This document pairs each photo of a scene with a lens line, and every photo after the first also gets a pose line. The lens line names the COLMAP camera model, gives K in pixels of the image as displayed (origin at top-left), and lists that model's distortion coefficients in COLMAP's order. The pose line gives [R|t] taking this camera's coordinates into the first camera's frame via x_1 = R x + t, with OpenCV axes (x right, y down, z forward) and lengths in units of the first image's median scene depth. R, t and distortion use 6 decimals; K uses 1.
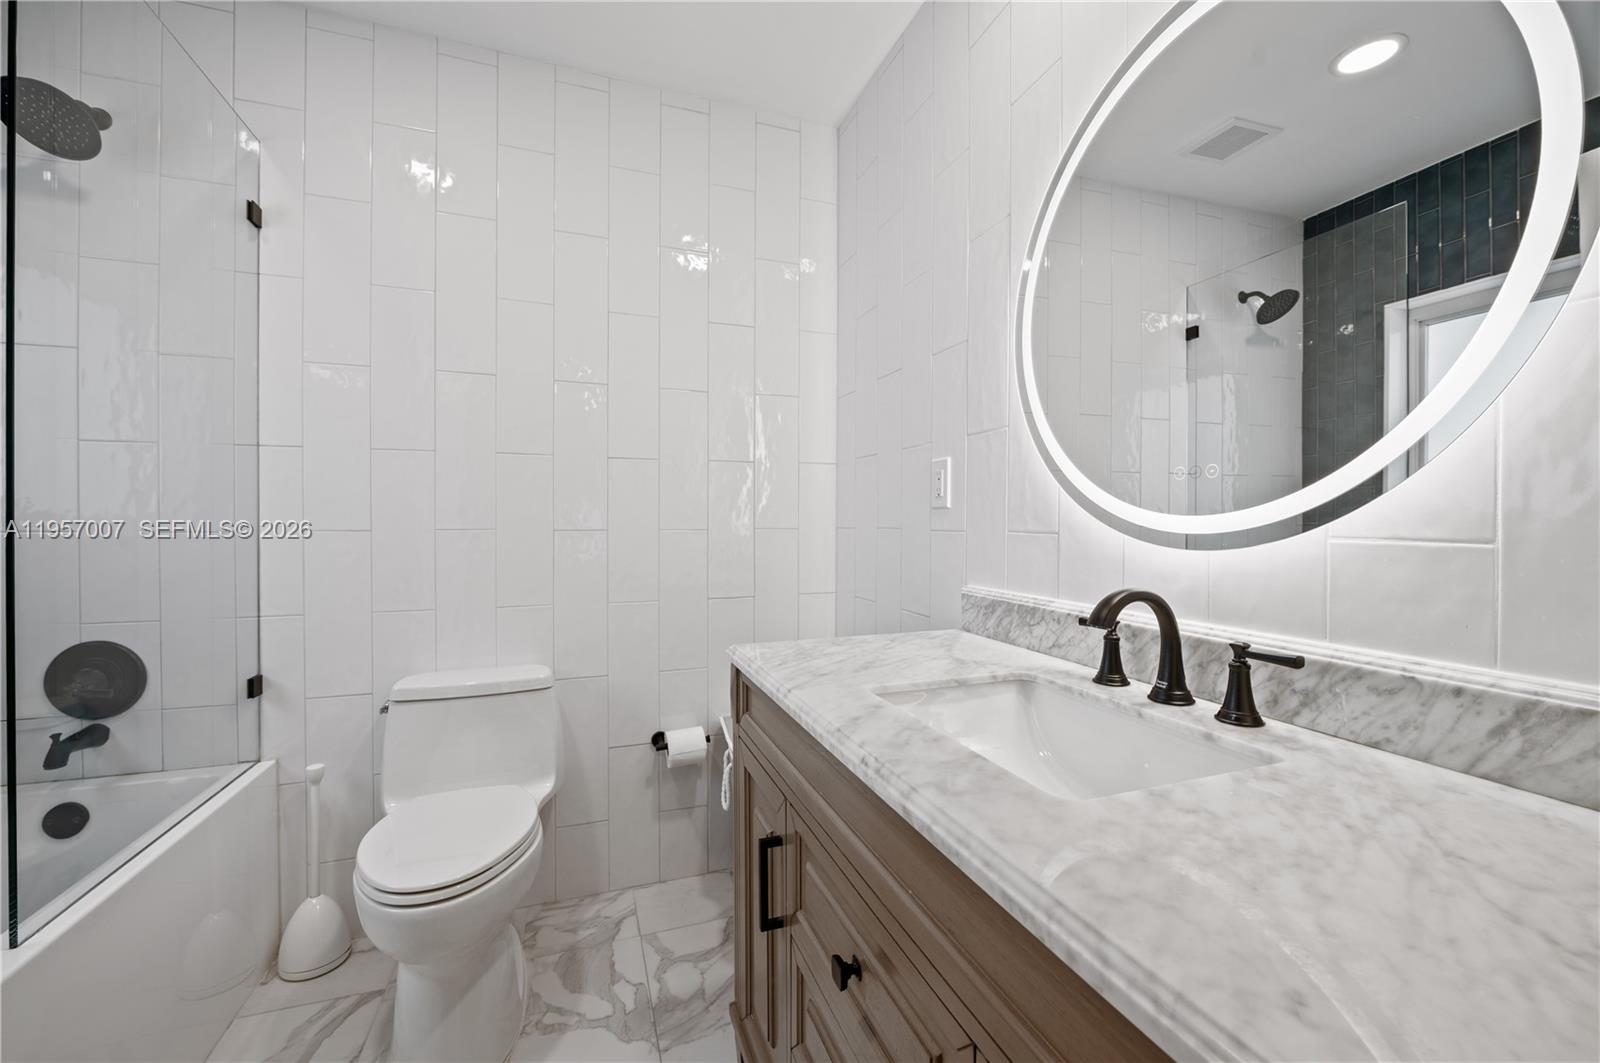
lens RADIAL K [[652.5, 0, 801.8], [0, 652.5, 528.4], [0, 0, 1]] dist [0.001739, 0.000299]
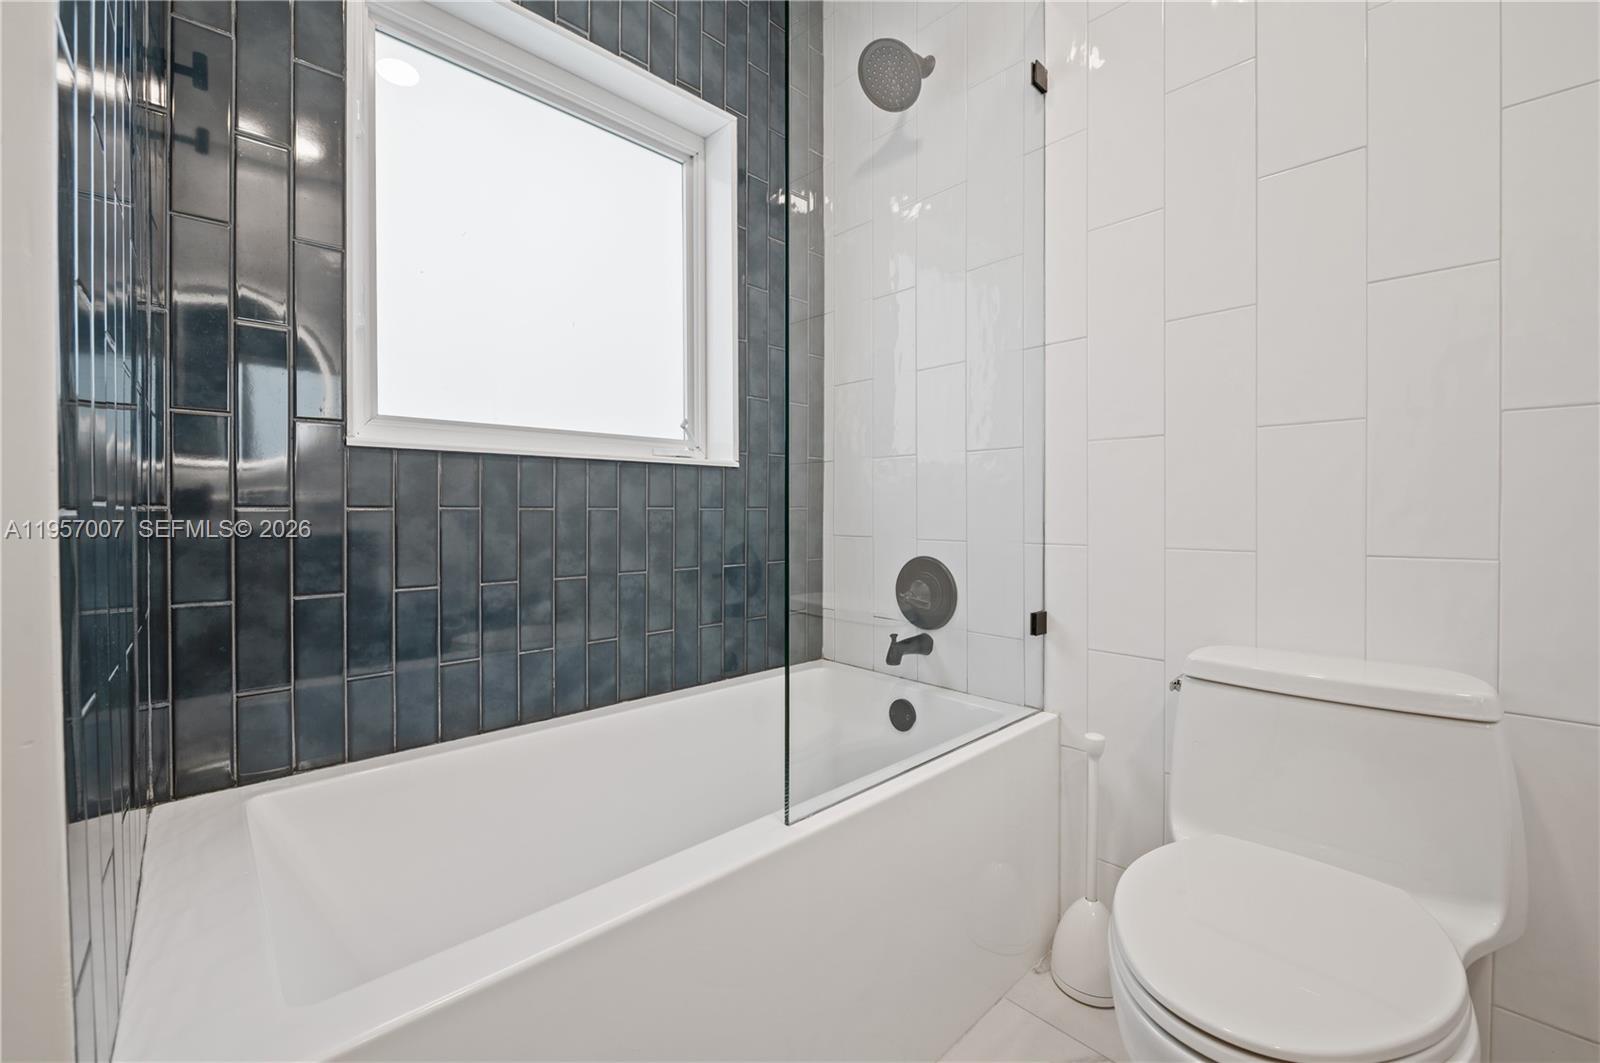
lens RADIAL K [[656.5, 0, 801.2], [0, 656.5, 519.8], [0, 0, 1]] dist [-0.010447, -0.000178]
pose [[0.397341, 0.009838, -0.917618, -0.164995], [0.001155, 0.999936, 0.011220, 0.094870], [0.917670, -0.005518, 0.397305, 0.365955]]
